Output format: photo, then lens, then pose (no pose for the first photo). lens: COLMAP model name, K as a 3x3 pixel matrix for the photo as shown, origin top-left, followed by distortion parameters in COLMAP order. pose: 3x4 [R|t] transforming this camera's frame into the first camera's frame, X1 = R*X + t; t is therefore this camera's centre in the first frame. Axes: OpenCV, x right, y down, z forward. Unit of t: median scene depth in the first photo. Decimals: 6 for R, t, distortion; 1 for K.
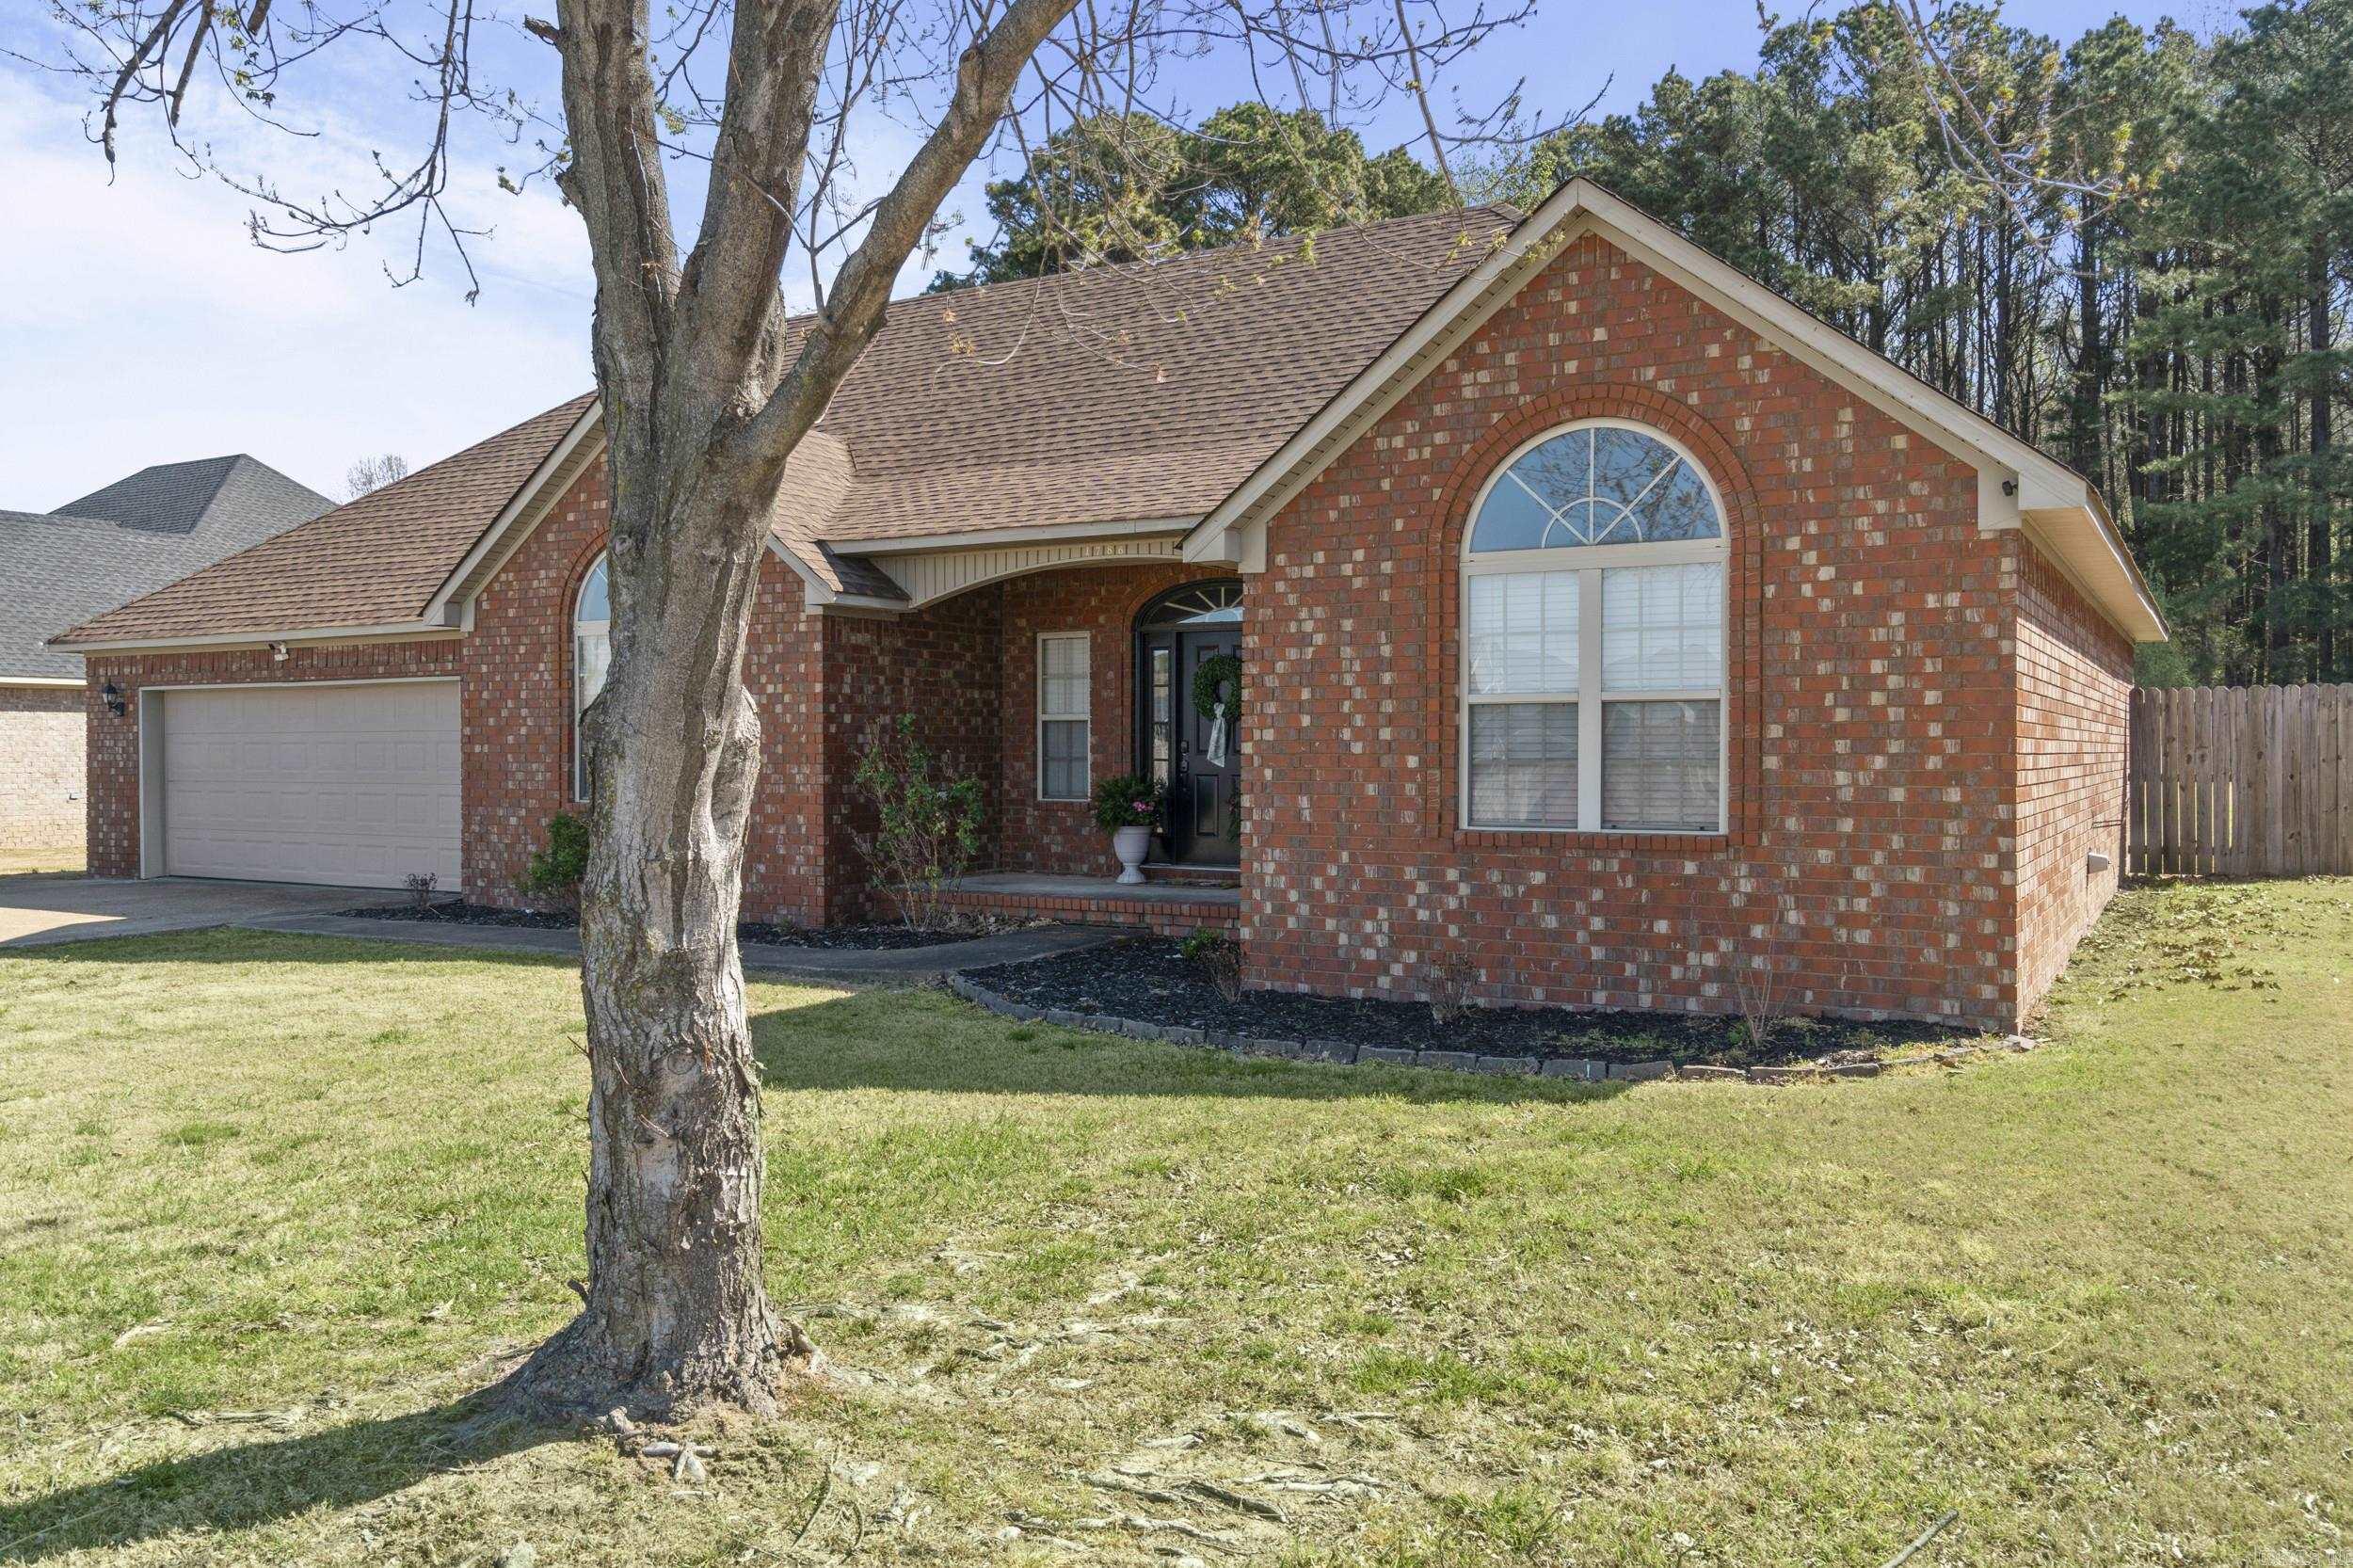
lens RADIAL K [[1814.7, 0, 1173.9], [0, 1814.7, 741.9], [0, 0, 1]] dist [-0.001000, 0.002258]
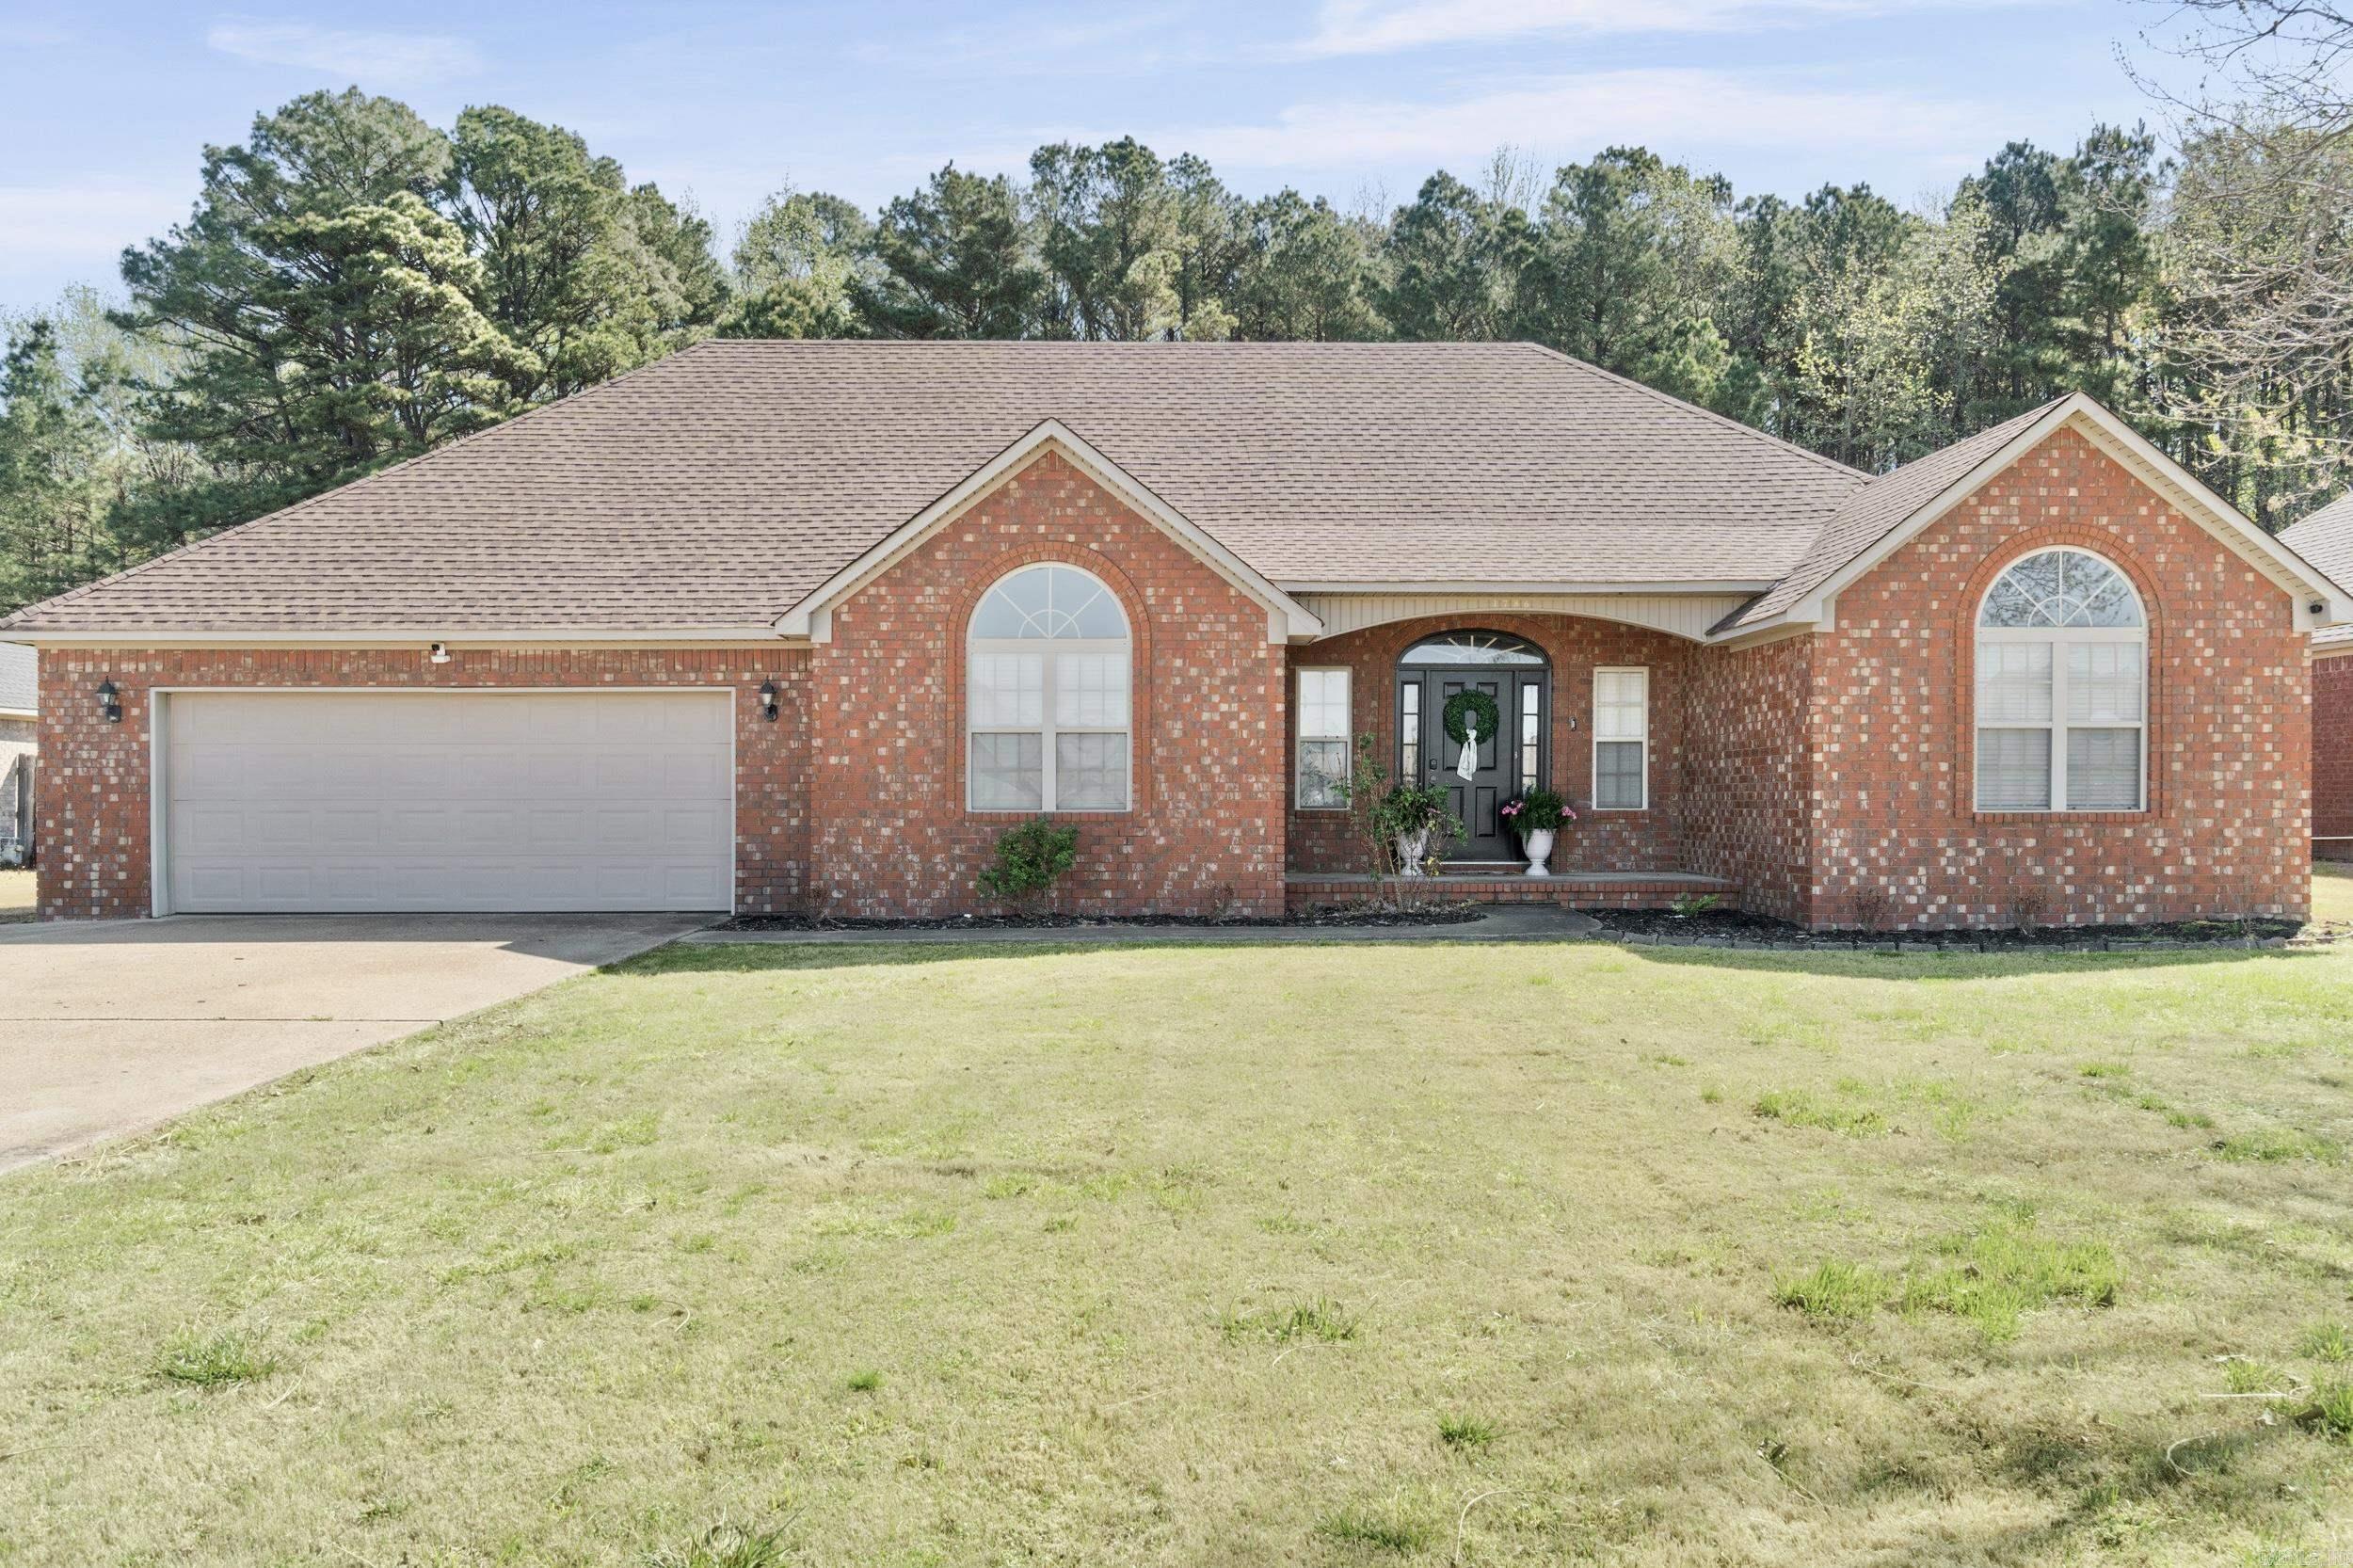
lens RADIAL K [[1815.2, 0, 1176.5], [0, 1815.2, 784.0], [0, 0, 1]] dist [-0.003239, 0.005654]
pose [[0.849157, 0.005353, 0.528113, -1.158467], [-0.002123, 0.999975, -0.006723, 0.035719], [-0.528136, 0.004587, 0.849147, 0.079099]]
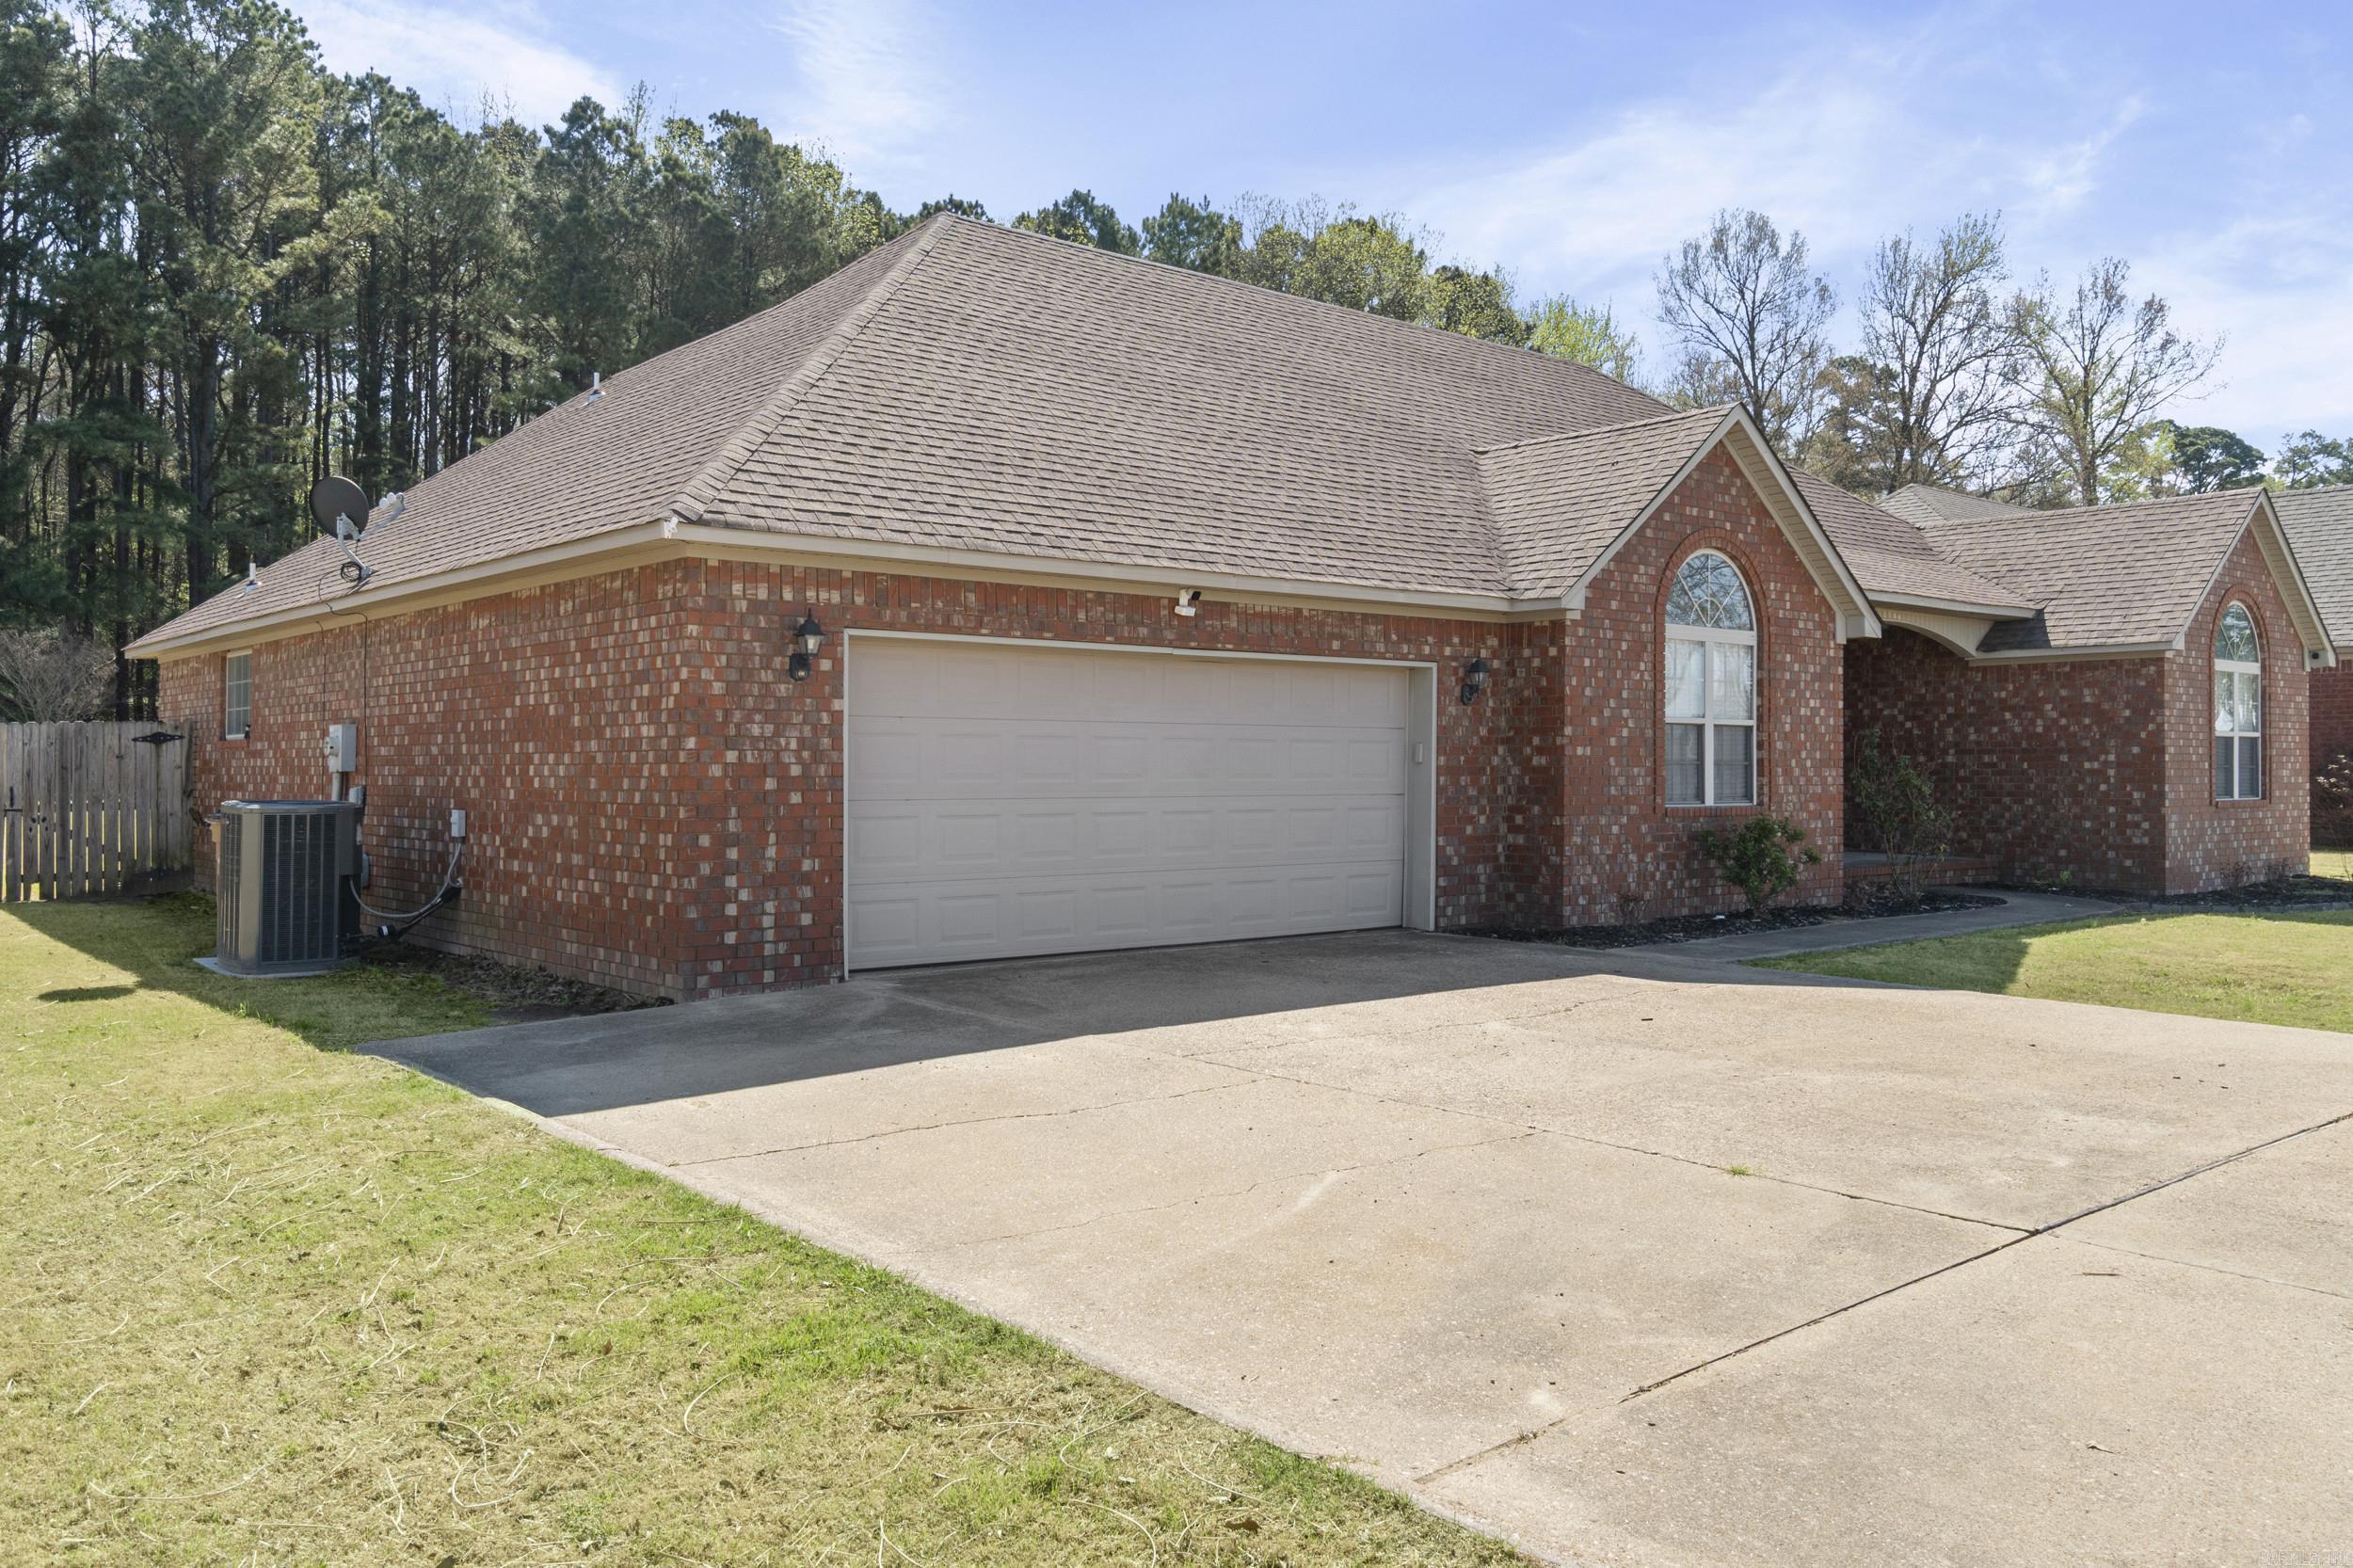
lens RADIAL K [[1814.7, 0, 1173.9], [0, 1814.7, 741.9], [0, 0, 1]] dist [-0.001000, 0.002258]
pose [[0.328029, 0.018041, 0.944495, -1.997818], [-0.004588, 0.999836, -0.017504, 0.024459], [-0.944656, 0.001409, 0.328058, 1.380635]]
